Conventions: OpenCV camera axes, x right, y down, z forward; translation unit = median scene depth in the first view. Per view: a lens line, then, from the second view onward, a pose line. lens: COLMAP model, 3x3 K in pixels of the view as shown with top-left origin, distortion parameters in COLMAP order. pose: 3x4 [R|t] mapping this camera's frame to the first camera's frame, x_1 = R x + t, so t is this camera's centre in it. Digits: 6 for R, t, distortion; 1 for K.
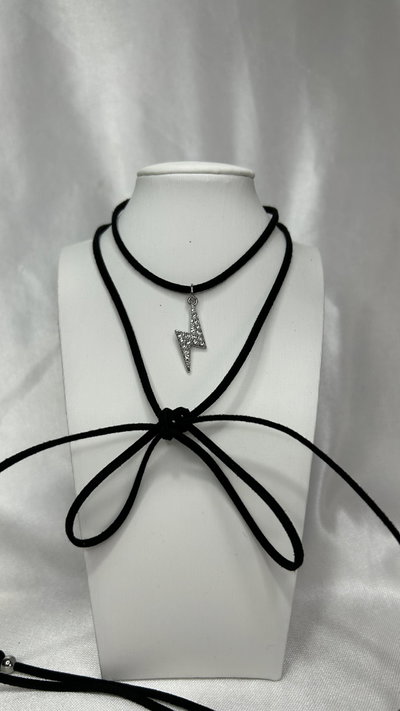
lens RADIAL K [[589.2, 0, 200.0], [0, 589.2, 355.5], [0, 0, 1]] dist [0.006307, 0.001310]
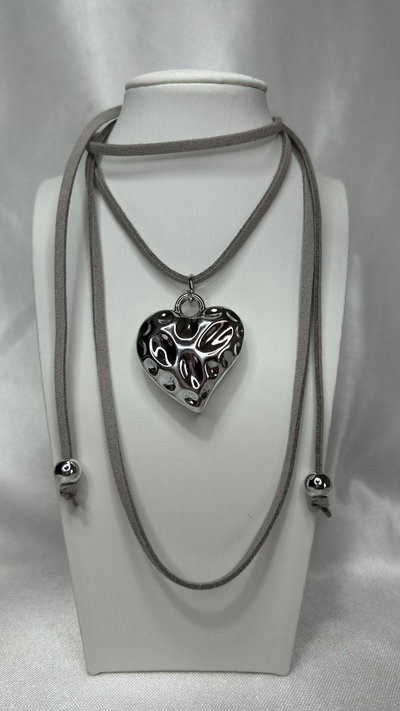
lens RADIAL K [[589.2, 0, 200.0], [0, 589.2, 355.5], [0, 0, 1]] dist [0.006307, 0.001310]
pose [[0.999748, 0.004490, -0.022003, 0.015288], [-0.002656, 0.996571, 0.082700, 0.000289], [0.022299, -0.082621, 0.996332, 0.113433]]
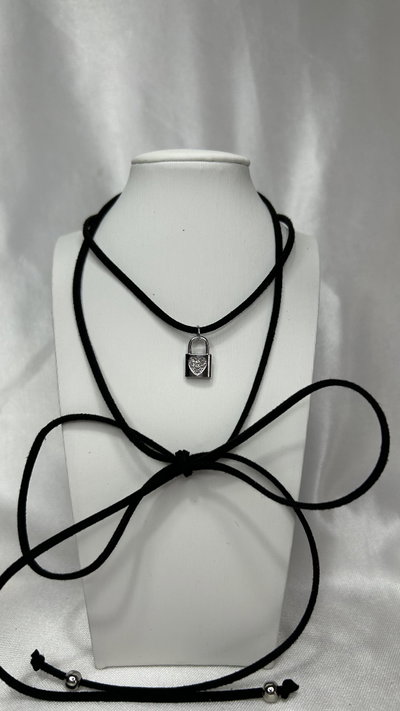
lens RADIAL K [[589.2, 0, 200.0], [0, 589.2, 355.5], [0, 0, 1]] dist [0.006307, 0.001310]
pose [[0.999662, 0.001260, -0.025949, 0.028149], [-0.000815, 0.999852, 0.017169, 0.000584], [0.025967, -0.017142, 0.999516, 0.003022]]
